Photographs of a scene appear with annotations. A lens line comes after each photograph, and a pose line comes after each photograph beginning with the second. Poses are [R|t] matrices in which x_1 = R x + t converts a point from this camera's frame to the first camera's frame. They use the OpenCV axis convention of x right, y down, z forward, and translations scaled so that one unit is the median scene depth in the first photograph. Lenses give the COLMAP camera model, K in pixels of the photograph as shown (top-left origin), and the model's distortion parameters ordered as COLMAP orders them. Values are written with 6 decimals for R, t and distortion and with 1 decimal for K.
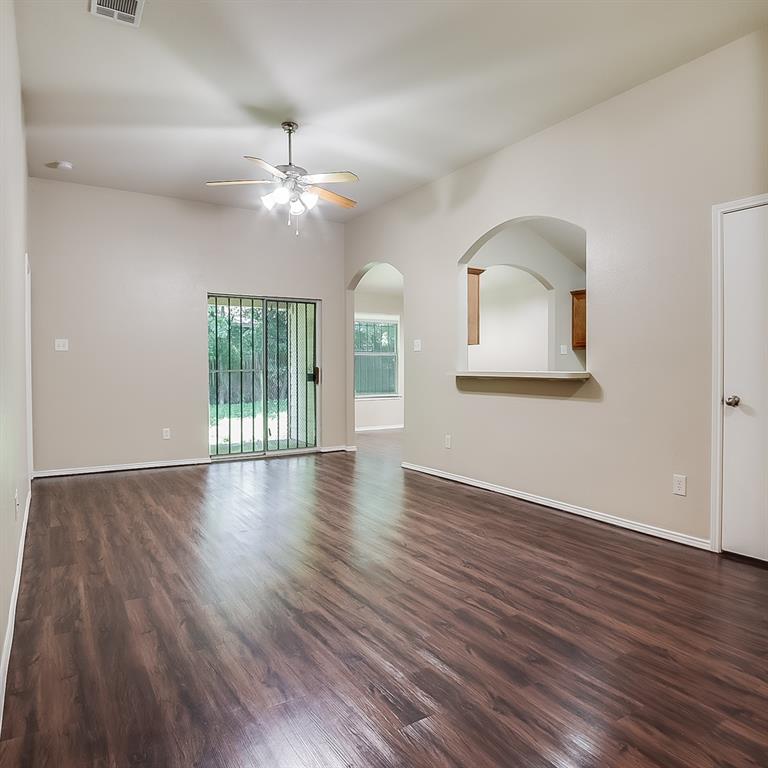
lens RADIAL K [[531.0, 0, 384.0], [0, 531.0, 384.0], [0, 0, 1]] dist [-0.035343, 0.000104]
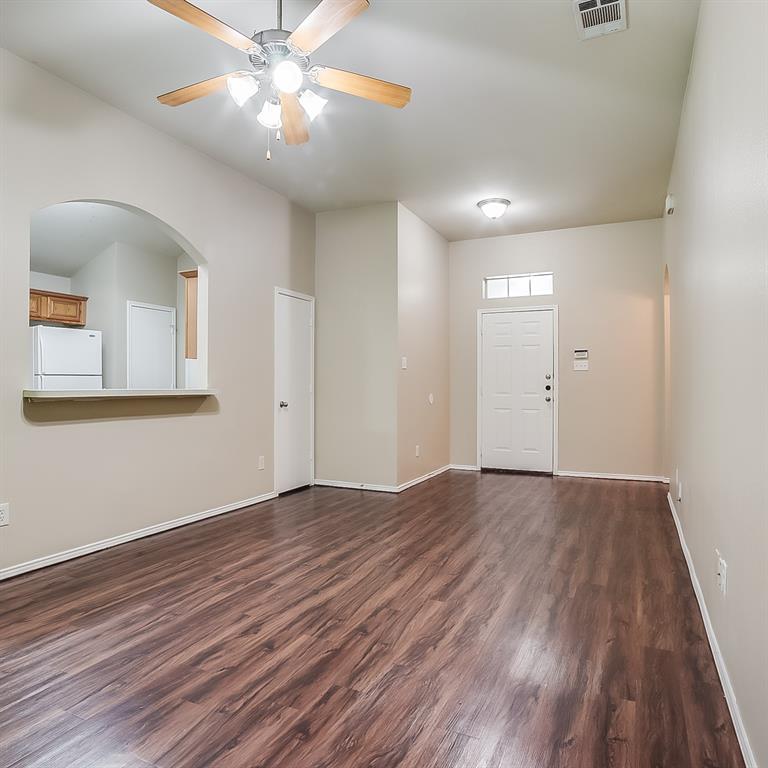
lens RADIAL K [[531.0, 0, 384.0], [0, 531.0, 384.0], [0, 0, 1]] dist [-0.035343, 0.000104]
pose [[-0.530383, -0.000647, 0.847758, -1.037325], [0.024524, 0.999570, 0.016105, -0.055654], [-0.847403, 0.029332, -0.530139, 1.715479]]
